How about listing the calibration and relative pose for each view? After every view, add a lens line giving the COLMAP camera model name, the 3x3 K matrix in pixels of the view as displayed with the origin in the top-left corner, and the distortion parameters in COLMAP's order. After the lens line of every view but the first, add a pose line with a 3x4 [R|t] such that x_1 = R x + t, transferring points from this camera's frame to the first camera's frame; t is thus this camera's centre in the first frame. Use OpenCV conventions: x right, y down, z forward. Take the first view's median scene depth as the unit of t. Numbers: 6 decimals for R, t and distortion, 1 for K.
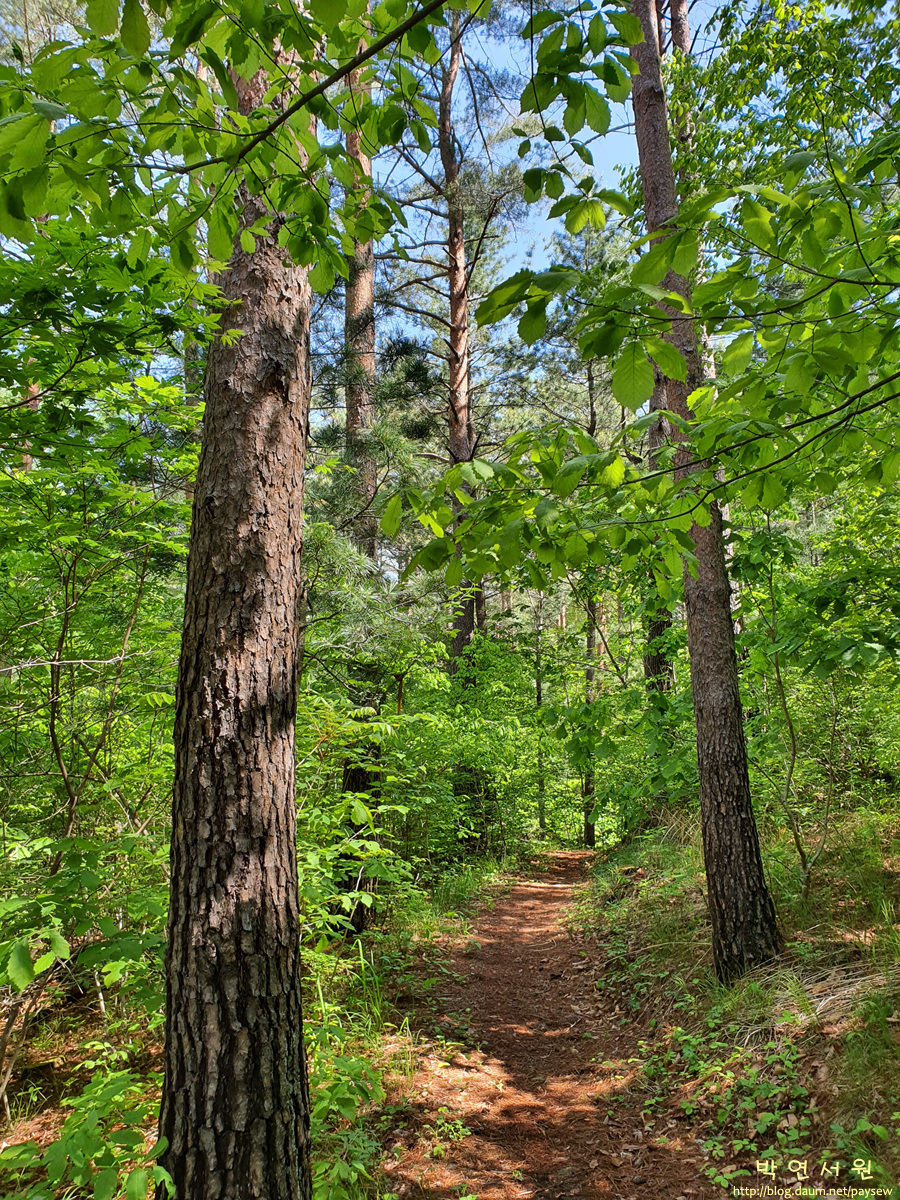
lens RADIAL K [[890.1, 0, 450.0], [0, 890.1, 600.0], [0, 0, 1]] dist [0.005053, -0.003520]
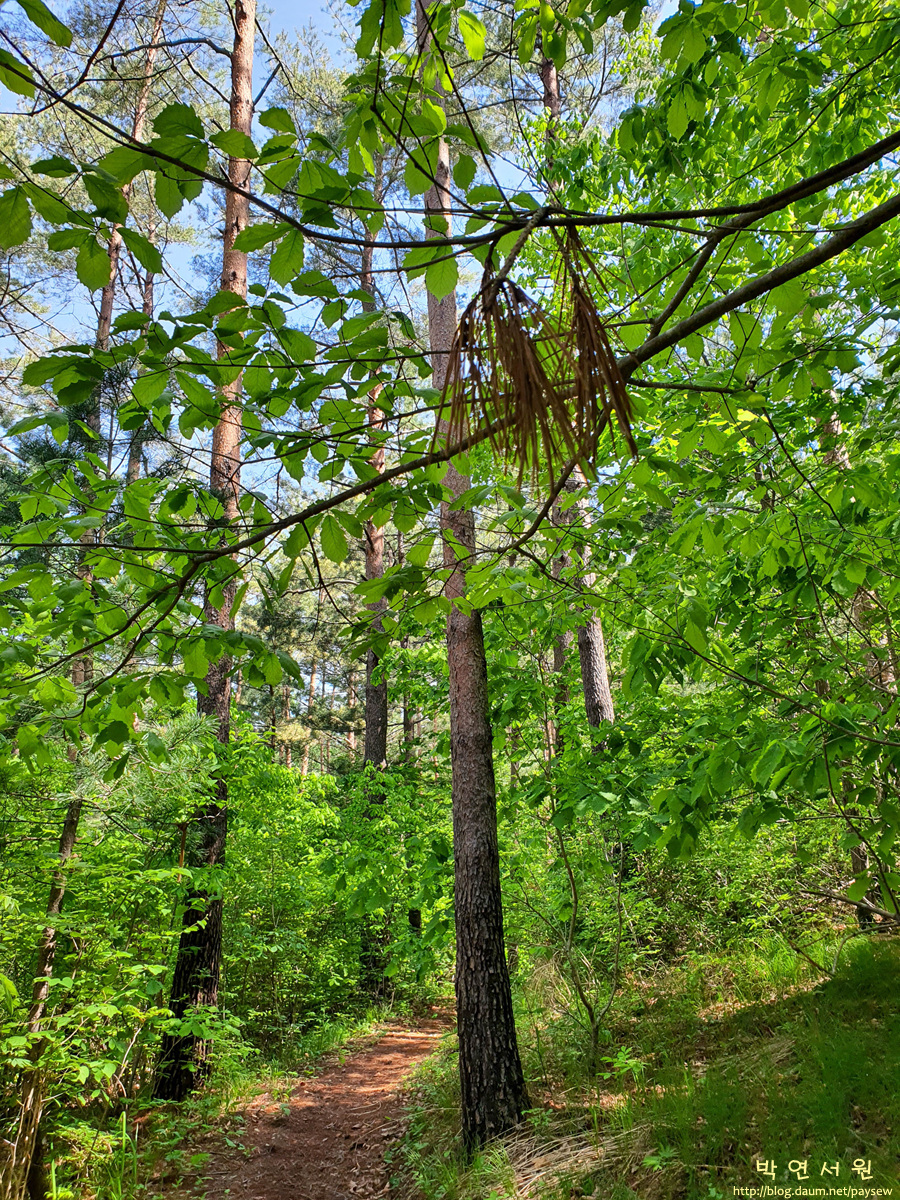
lens RADIAL K [[896.4, 0, 450.0], [0, 896.4, 600.0], [0, 0, 1]] dist [-0.001478, 0.005217]
pose [[0.999755, -0.015990, 0.015306, 0.258648], [0.017853, 0.991283, -0.130533, -0.032101], [-0.013085, 0.130774, 0.991326, -0.027547]]
